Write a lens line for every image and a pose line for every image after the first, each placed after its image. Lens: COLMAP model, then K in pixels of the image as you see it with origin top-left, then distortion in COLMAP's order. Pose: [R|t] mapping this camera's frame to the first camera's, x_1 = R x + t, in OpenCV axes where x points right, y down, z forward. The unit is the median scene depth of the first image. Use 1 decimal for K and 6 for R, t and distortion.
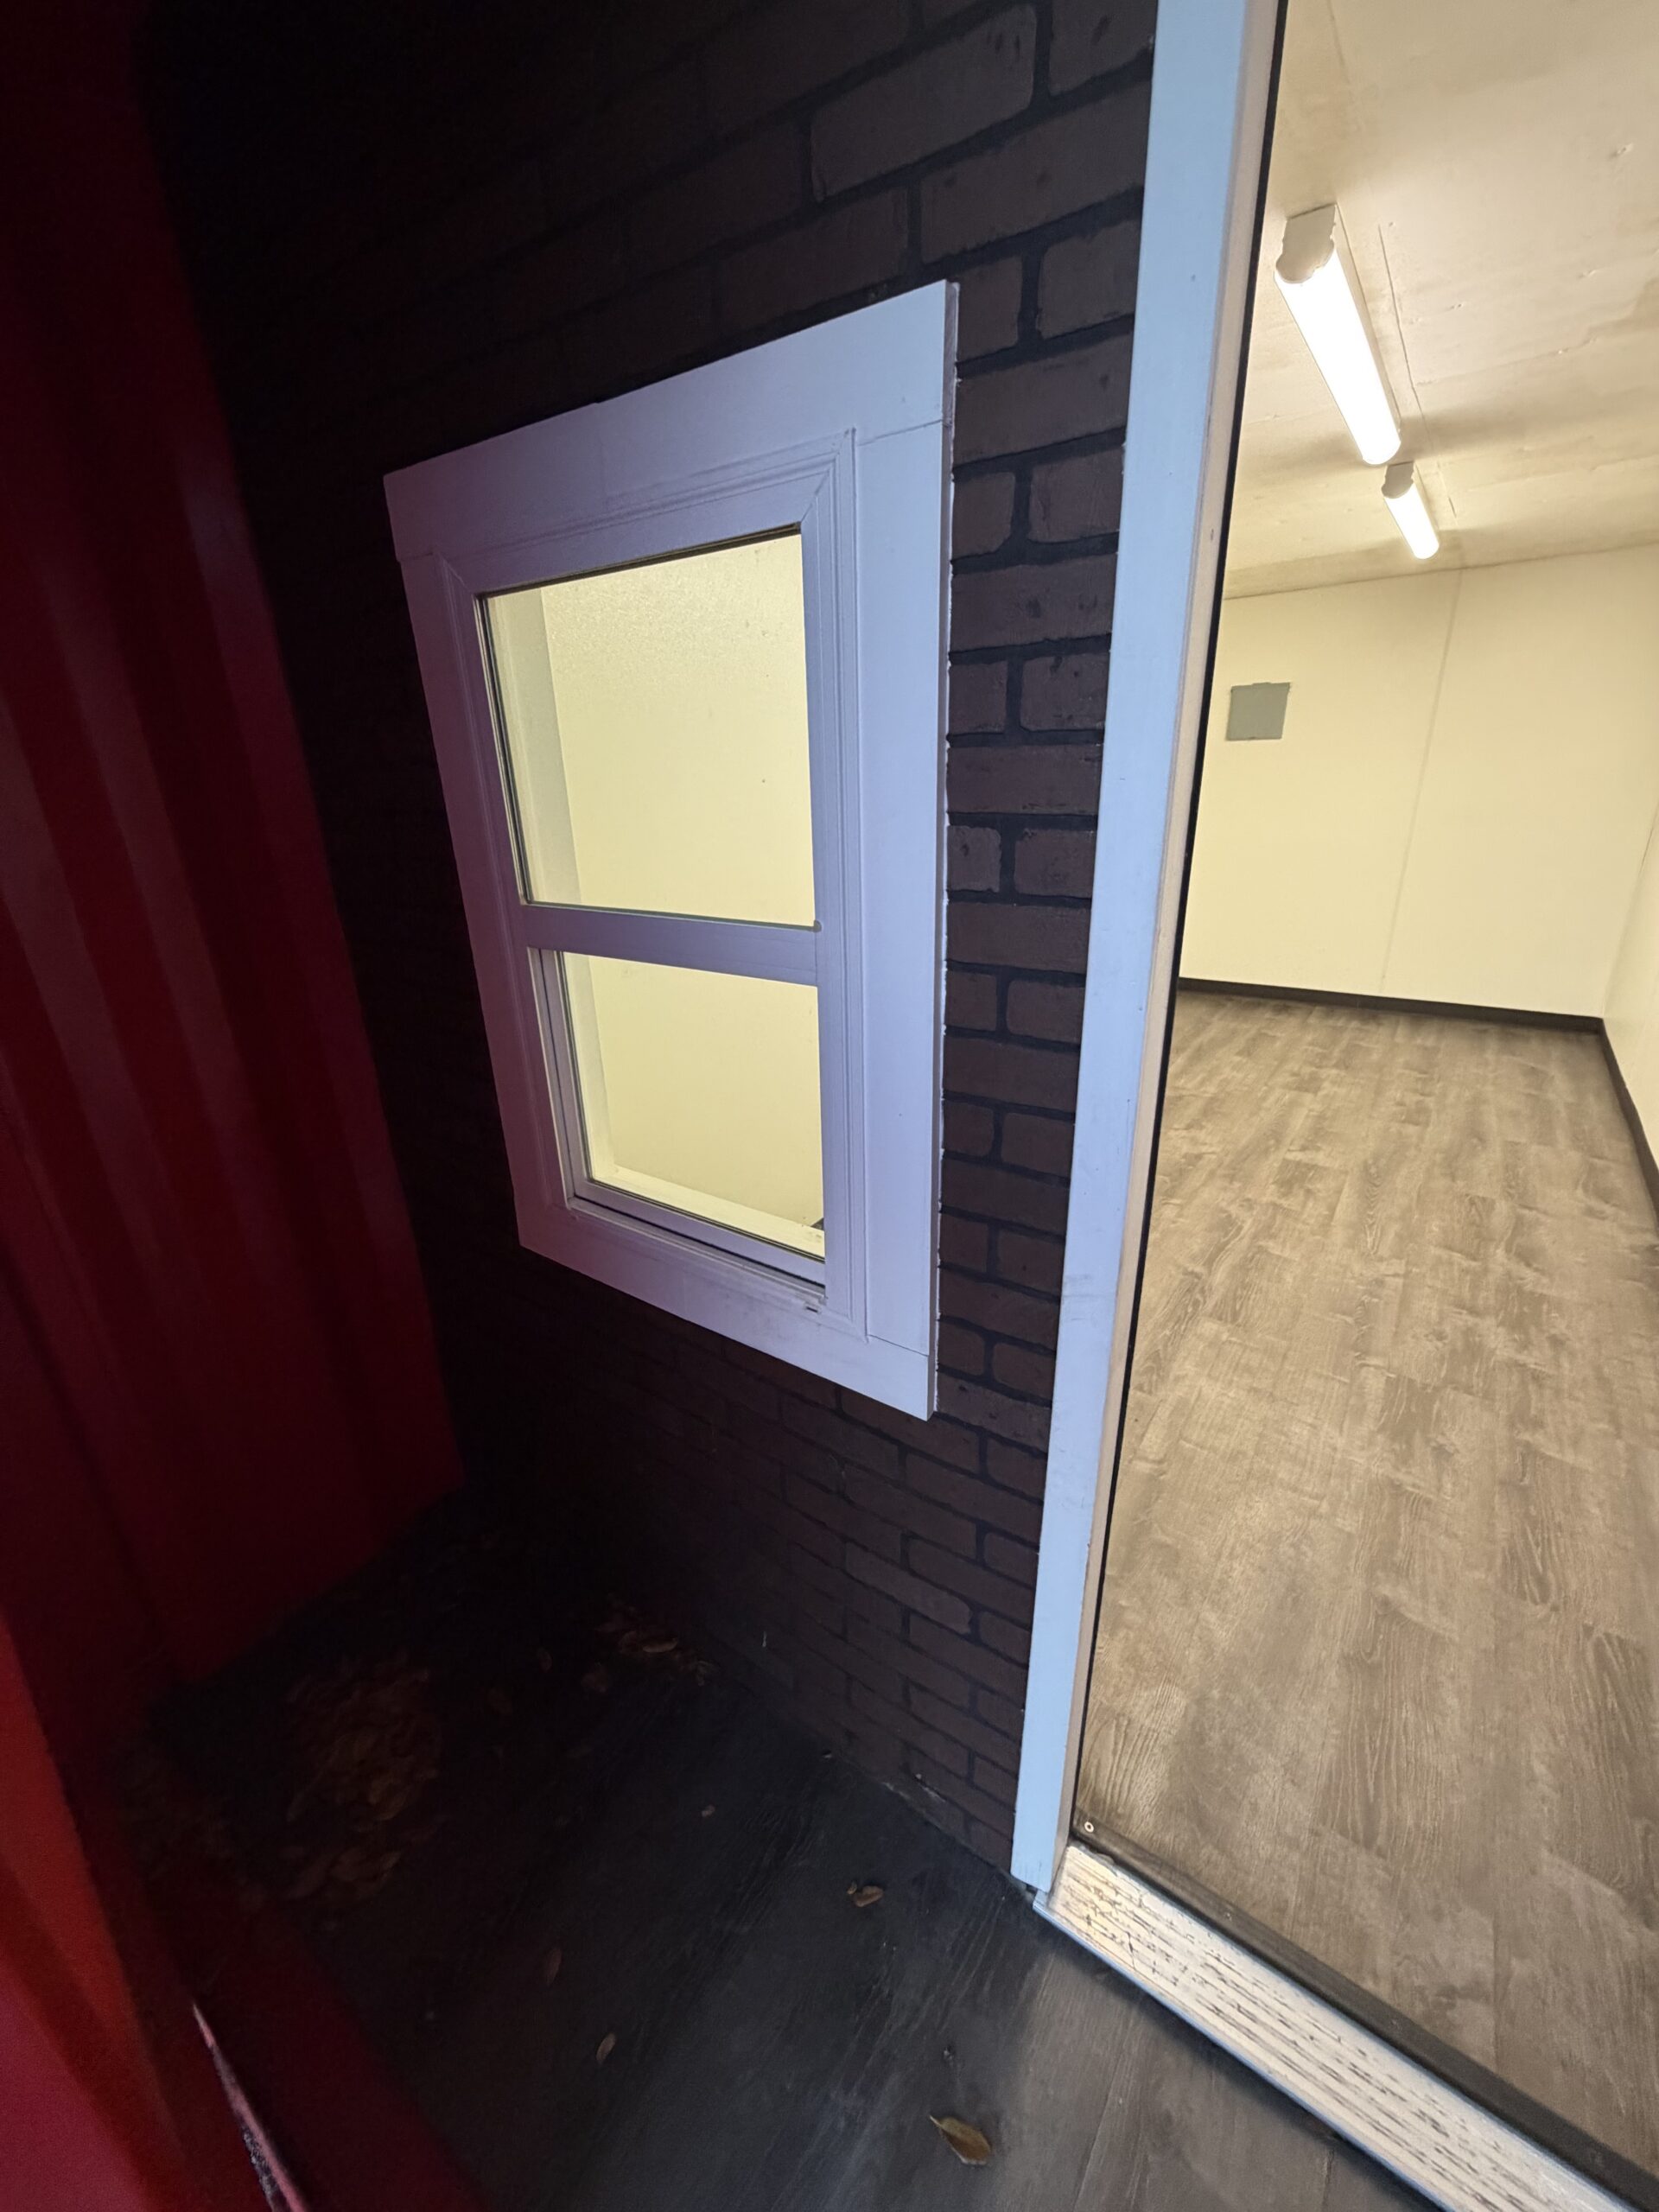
lens RADIAL K [[875.8, 0, 832.5], [0, 875.8, 1102.7], [0, 0, 1]] dist [-0.001896, 0.000536]
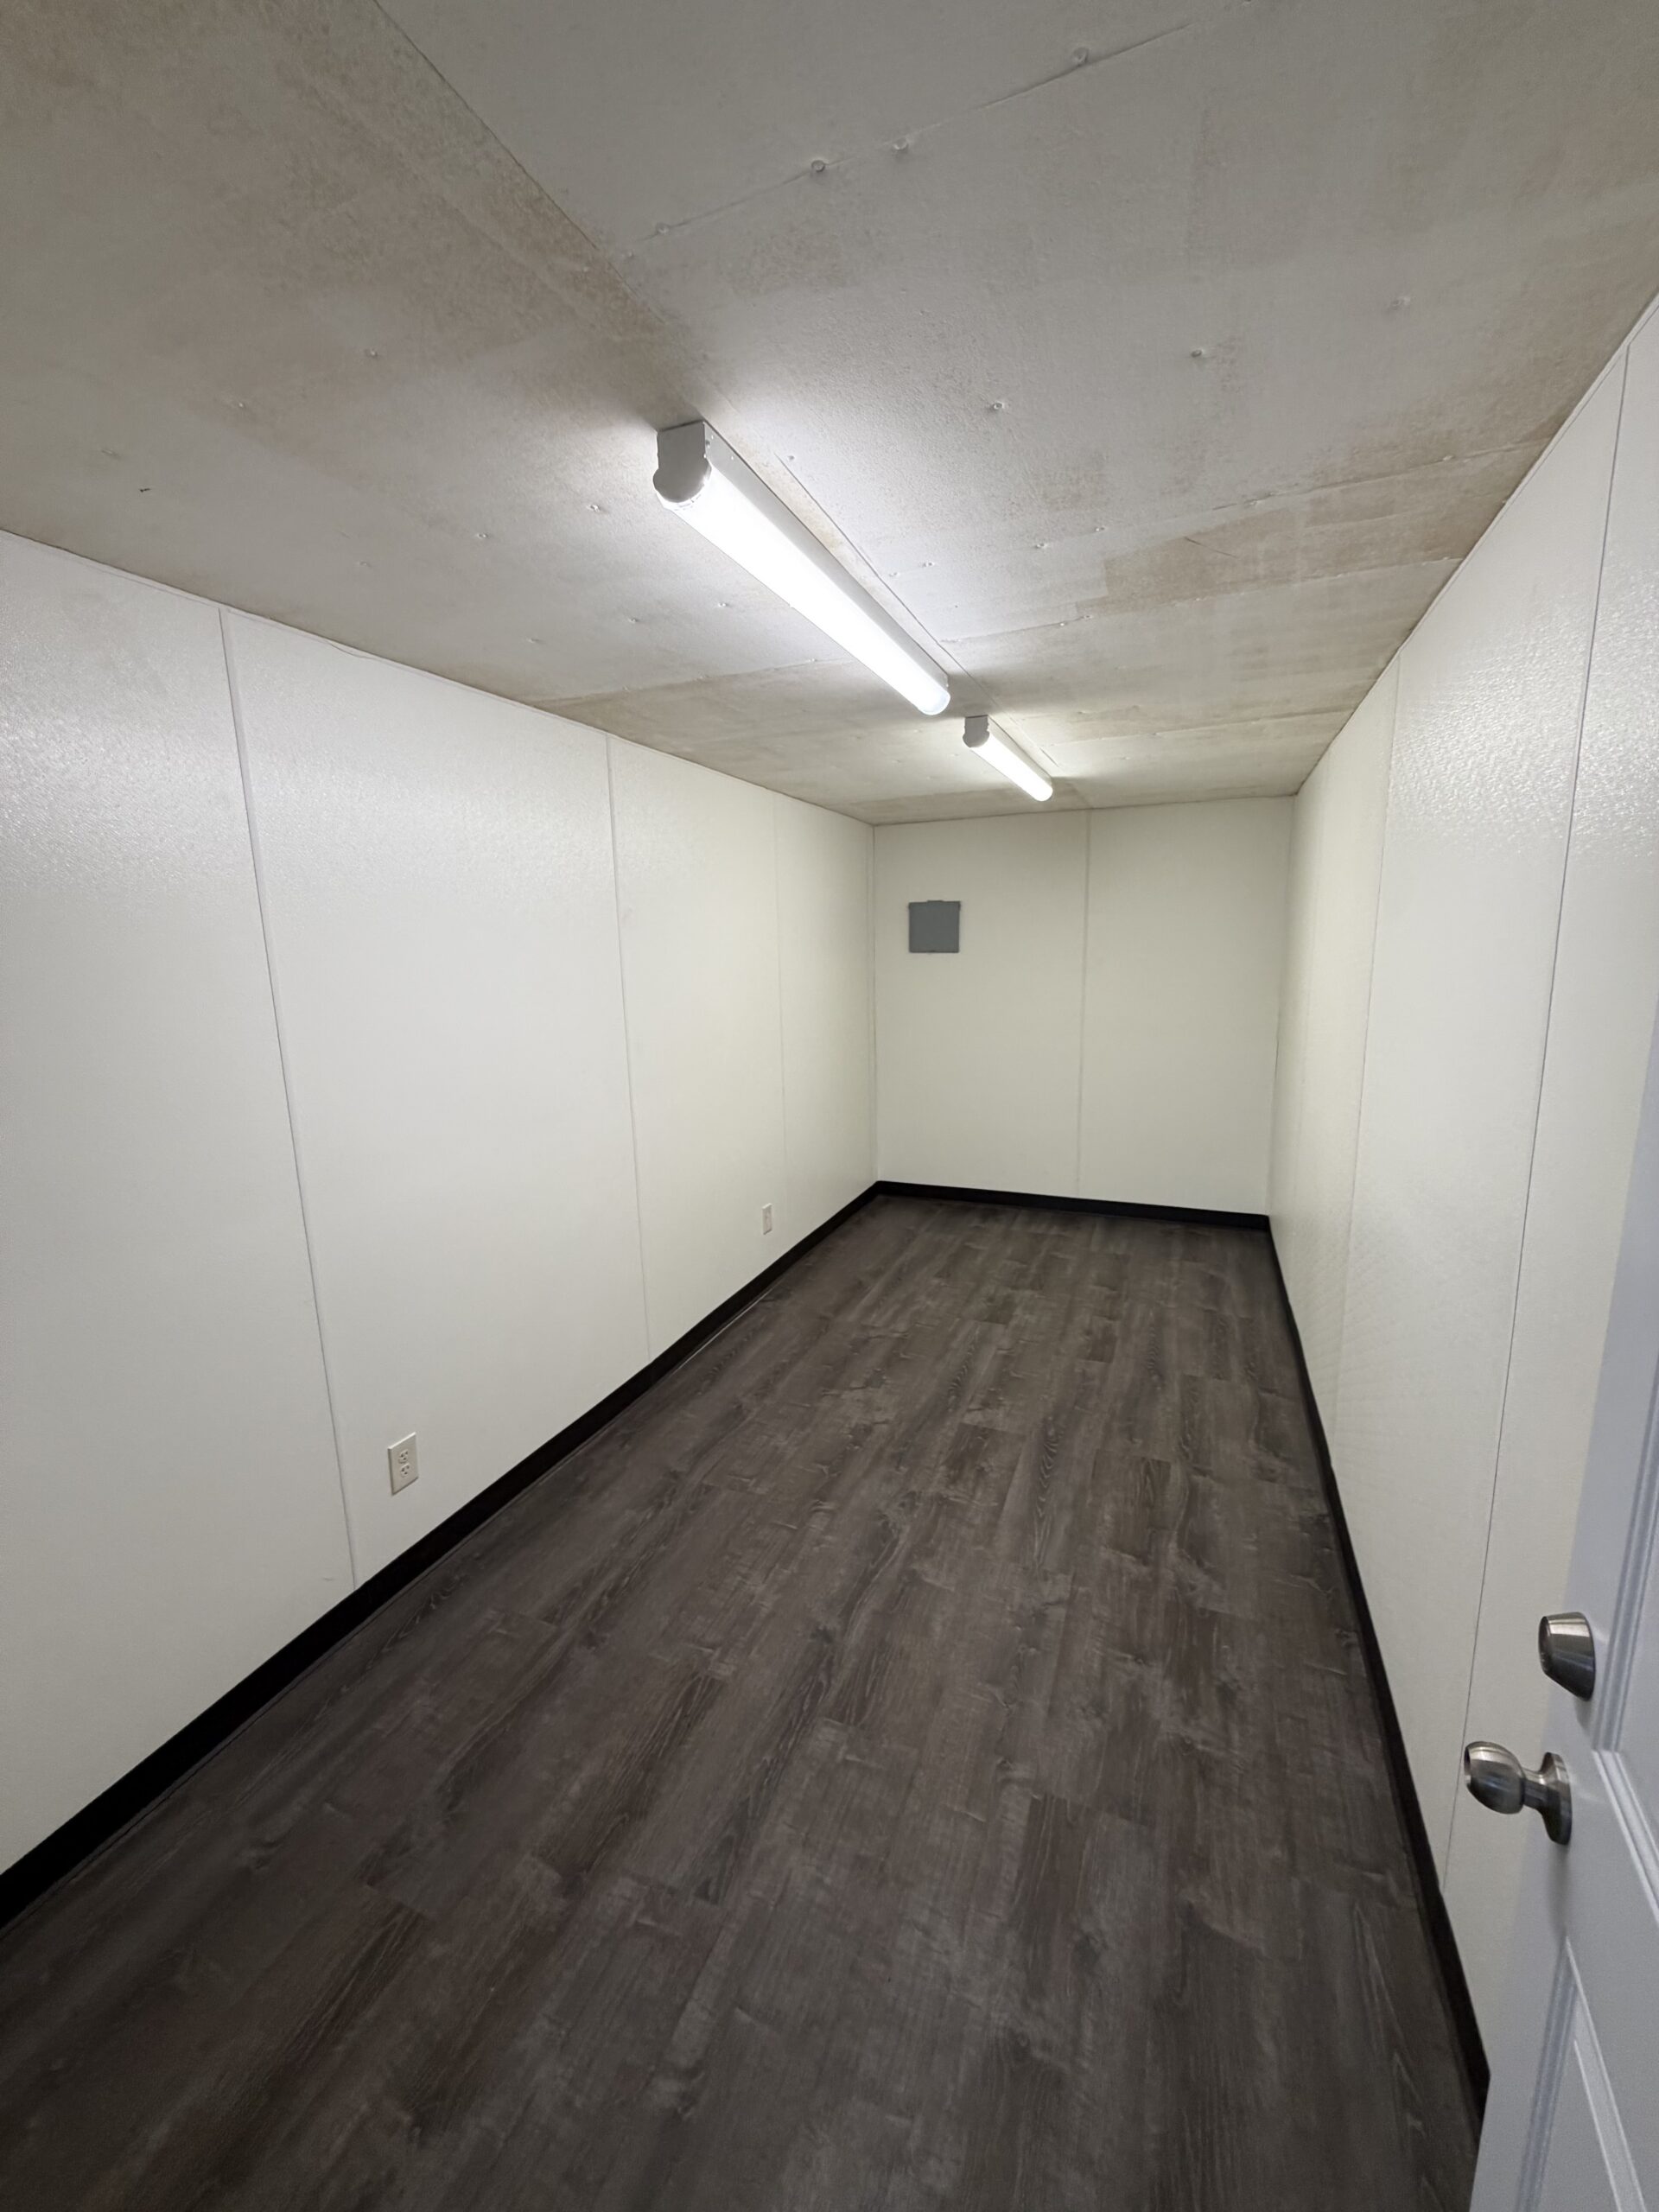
lens RADIAL K [[875.8, 0, 832.9], [0, 875.8, 1102.6], [0, 0, 1]] dist [-0.001896, 0.000536]
pose [[0.974310, -0.023667, 0.223964, 0.227528], [0.065456, 0.981292, -0.181057, -0.112993], [-0.215489, 0.191065, 0.957632, 0.143469]]
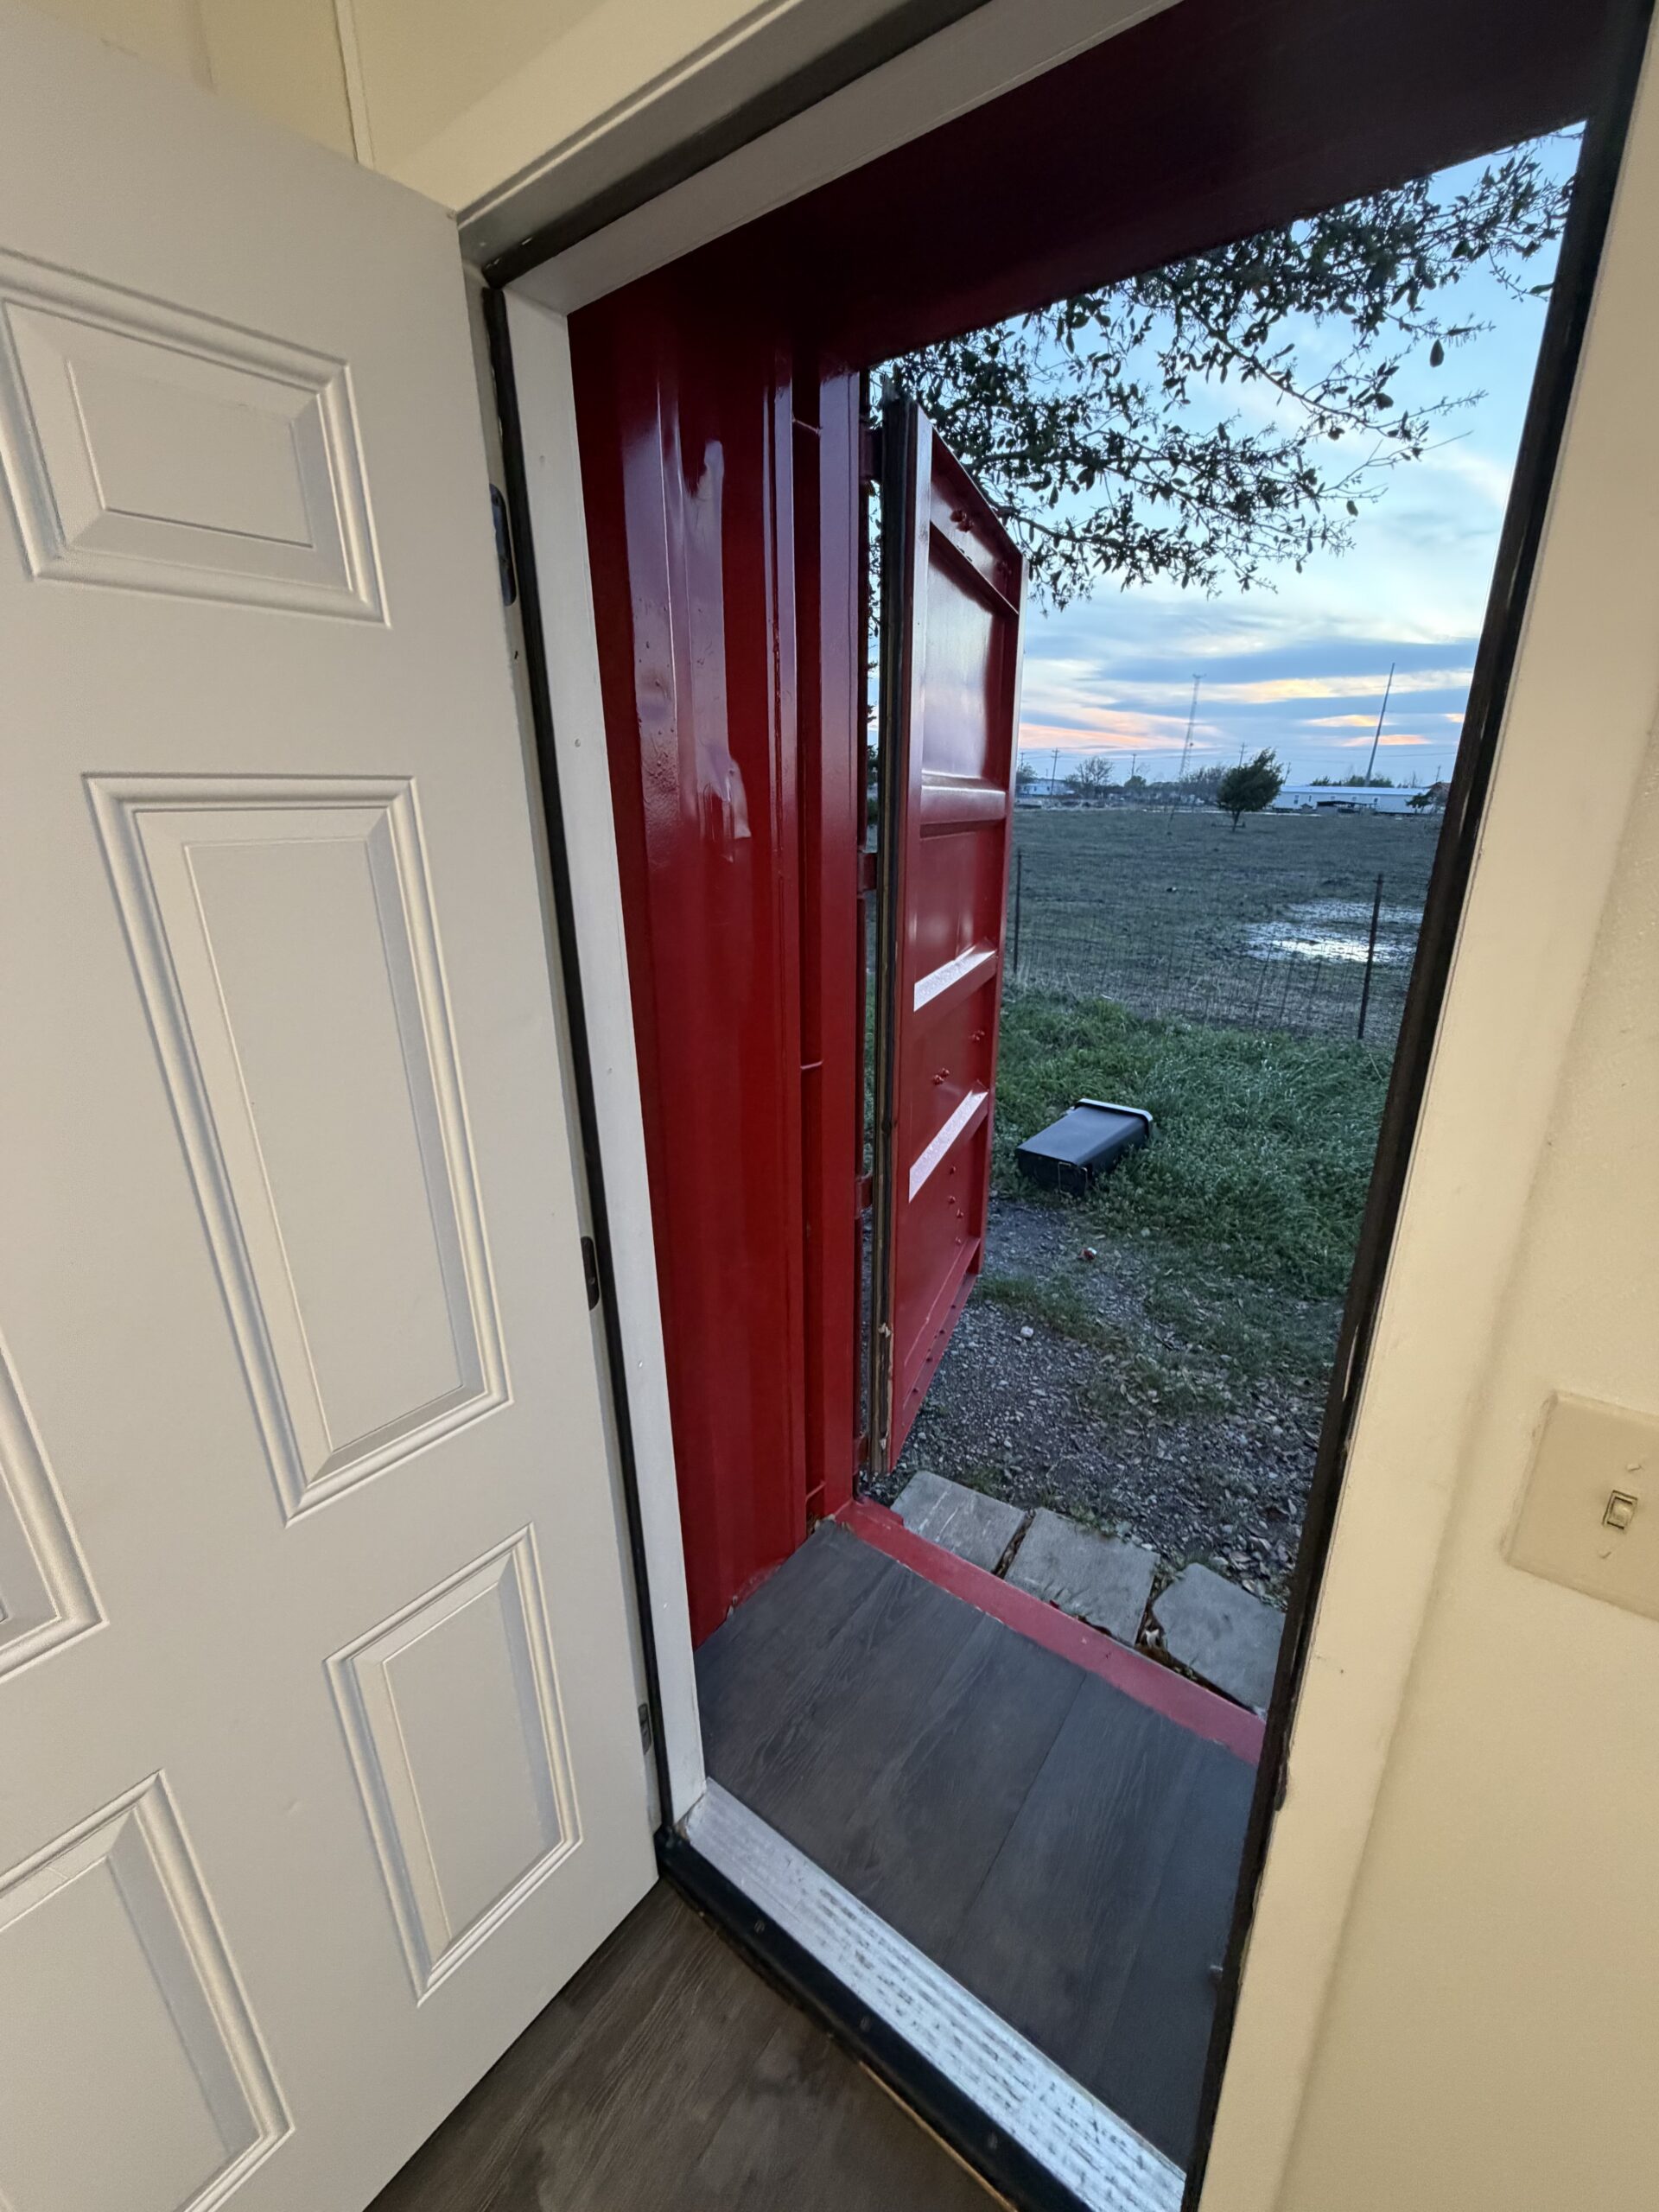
lens RADIAL K [[875.8, 0, 835.8], [0, 875.8, 1102.3], [0, 0, 1]] dist [-0.001896, 0.000536]
pose [[-0.998960, 0.036156, 0.027767, 0.212724], [0.045548, 0.765994, 0.641232, -0.198778], [0.001915, 0.641830, -0.766845, 0.386894]]
